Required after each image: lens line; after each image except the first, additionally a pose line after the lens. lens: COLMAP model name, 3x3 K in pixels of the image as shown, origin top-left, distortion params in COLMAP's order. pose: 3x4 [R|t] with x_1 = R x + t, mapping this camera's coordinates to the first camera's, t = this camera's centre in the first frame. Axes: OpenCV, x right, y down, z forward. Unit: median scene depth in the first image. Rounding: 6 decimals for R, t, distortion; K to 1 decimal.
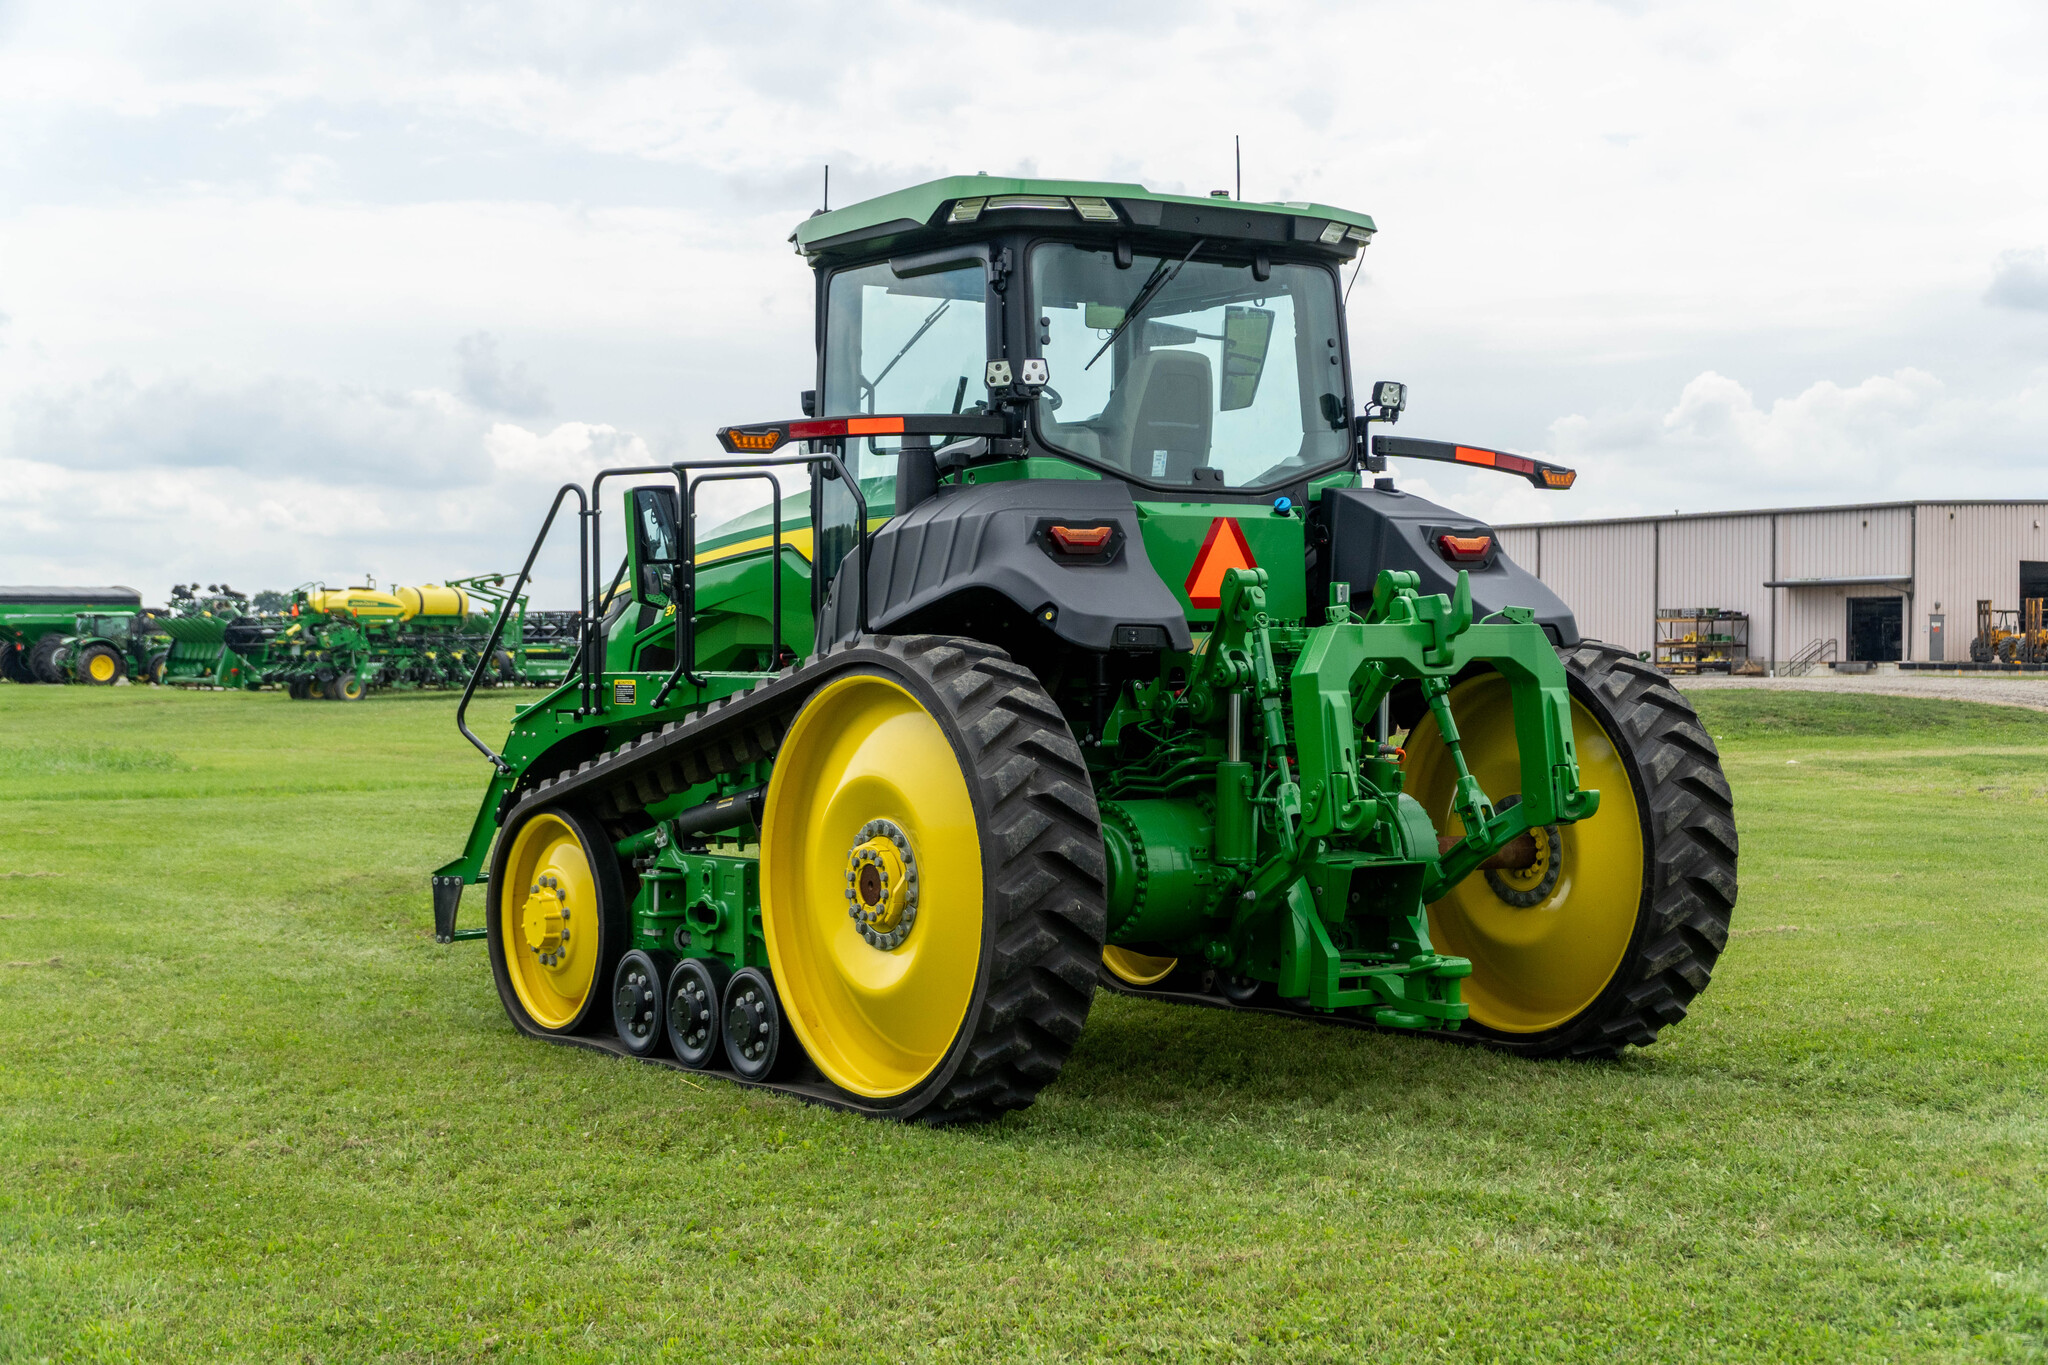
lens RADIAL K [[3226.5, 0, 989.2], [0, 3226.5, 683.4], [0, 0, 1]] dist [-0.012981, -0.089530]
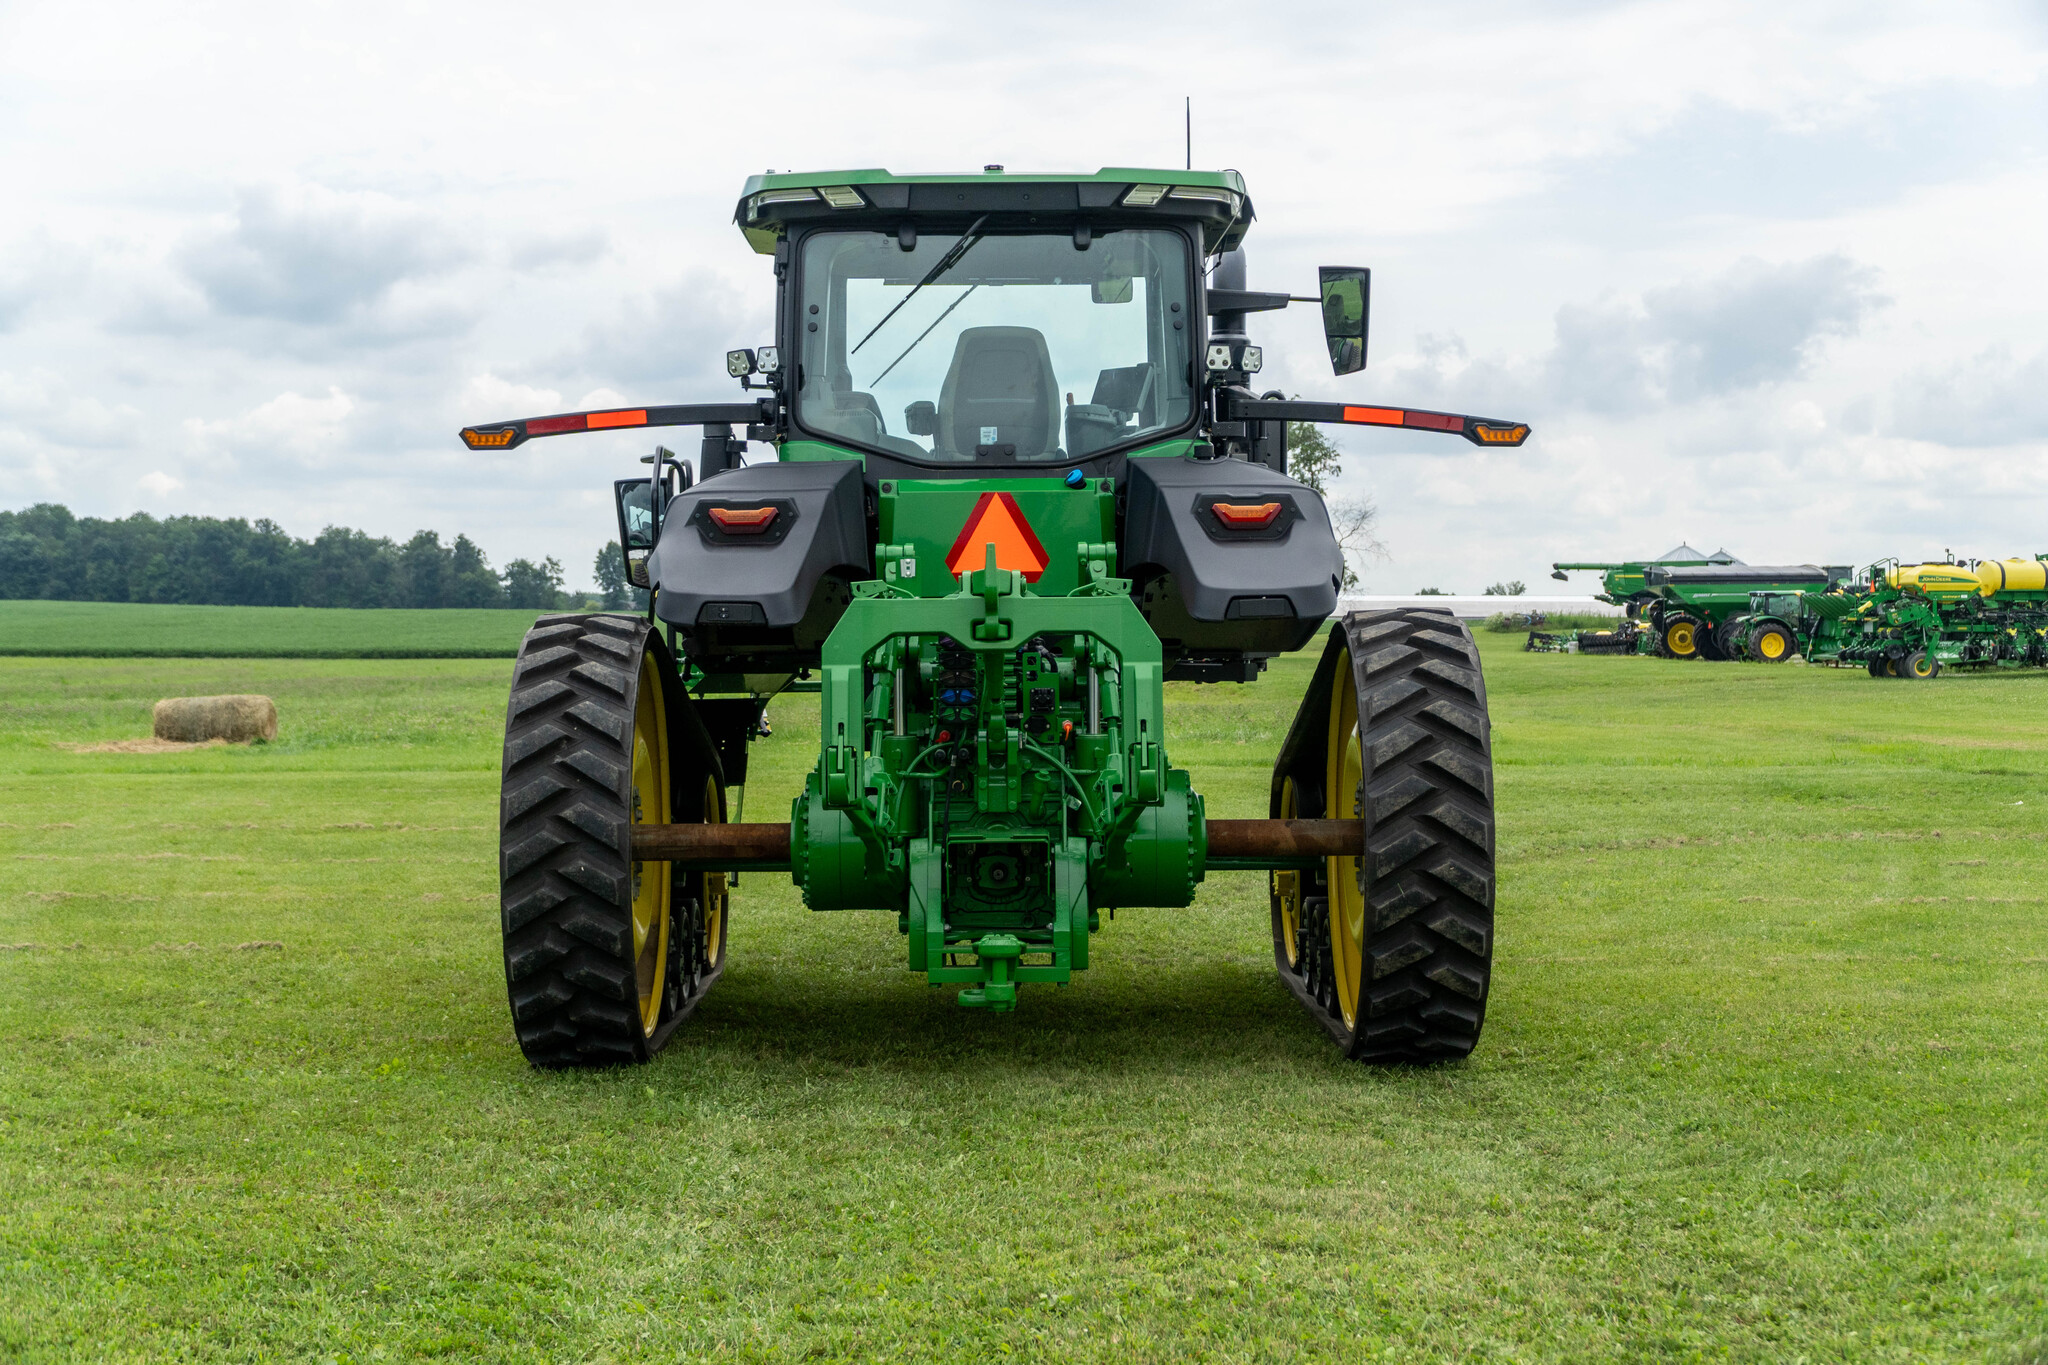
lens RADIAL K [[3226.5, 0, 989.2], [0, 3226.5, 683.4], [0, 0, 1]] dist [-0.012981, -0.089530]
pose [[0.808805, 0.004022, -0.588063, 0.147992], [-0.000051, 0.999977, 0.006768, 0.000233], [0.588077, -0.005444, 0.808787, 0.042657]]
